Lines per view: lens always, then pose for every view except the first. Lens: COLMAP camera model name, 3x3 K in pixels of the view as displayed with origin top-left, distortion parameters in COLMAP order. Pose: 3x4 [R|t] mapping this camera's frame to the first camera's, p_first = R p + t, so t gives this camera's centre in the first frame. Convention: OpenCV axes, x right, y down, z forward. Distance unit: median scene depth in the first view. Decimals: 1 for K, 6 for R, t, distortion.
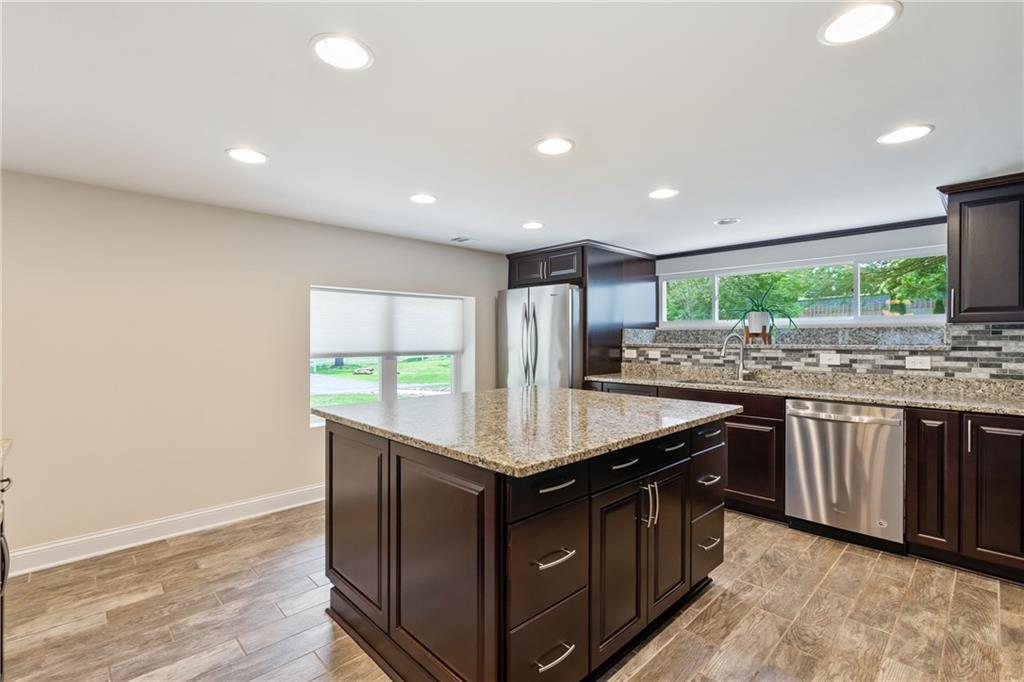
lens RADIAL K [[465.3, 0, 503.6], [0, 465.3, 341.4], [0, 0, 1]] dist [0.001253, 0.000420]
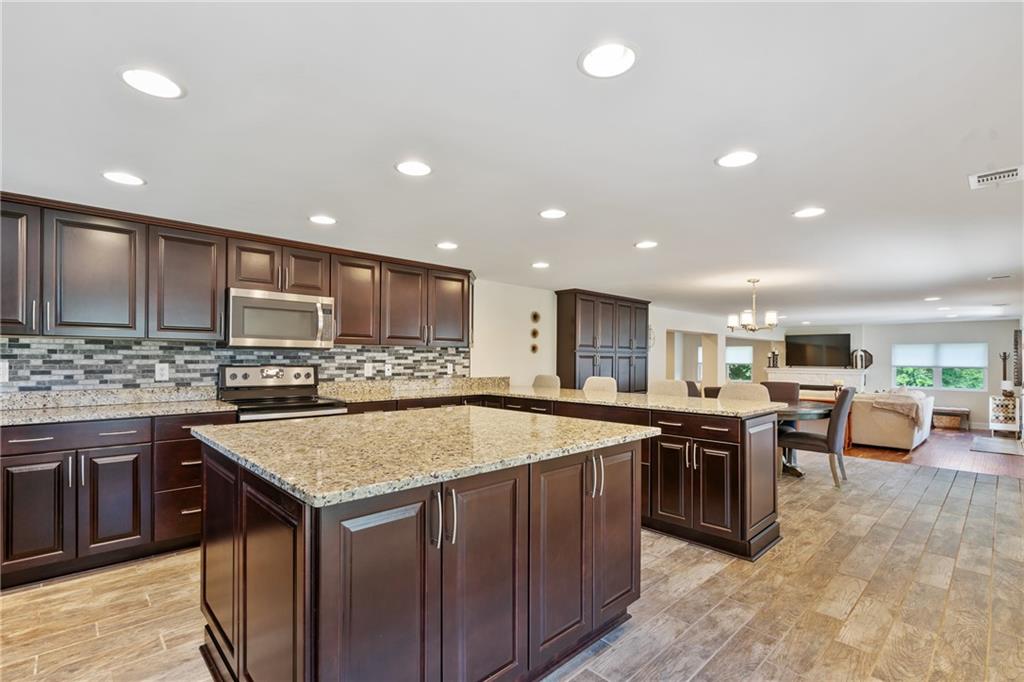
lens RADIAL K [[470.0, 0, 508.9], [0, 470.0, 355.9], [0, 0, 1]] dist [0.001256, -0.000071]
pose [[-0.999961, -0.008068, -0.003473, -0.064136], [-0.008072, 0.999967, 0.001288, -0.003932], [0.003463, 0.001316, -0.999993, 1.336922]]
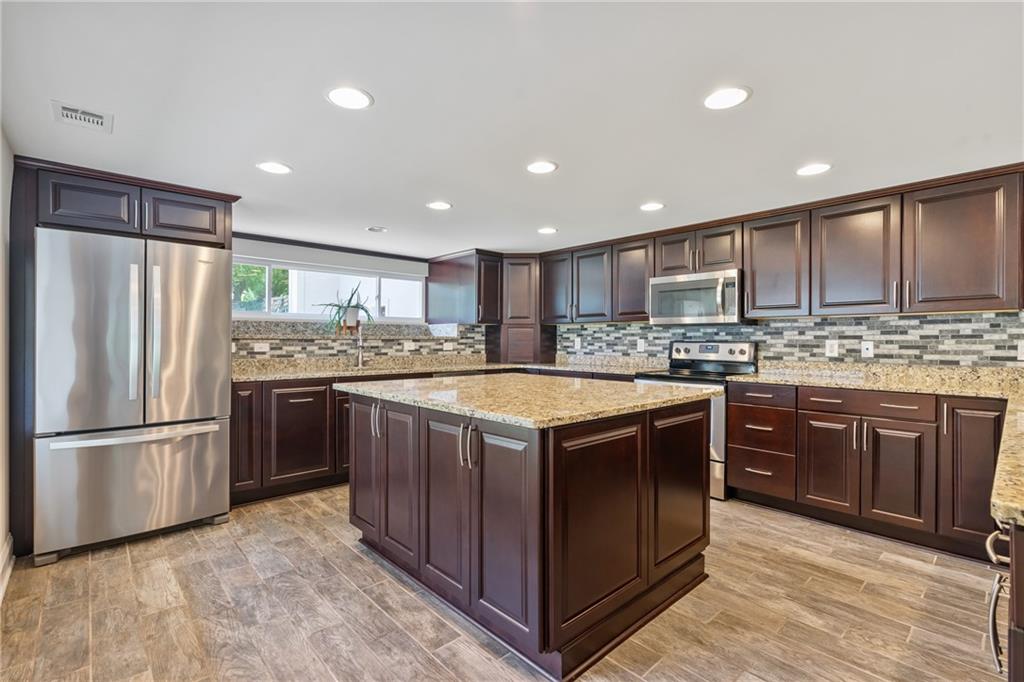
lens RADIAL K [[465.3, 0, 503.6], [0, 465.3, 341.4], [0, 0, 1]] dist [0.001253, 0.000420]
pose [[0.023839, -0.004326, 0.999706, -0.723730], [0.002818, 0.999987, 0.004260, 0.019024], [-0.999712, 0.002715, 0.023851, 0.699089]]
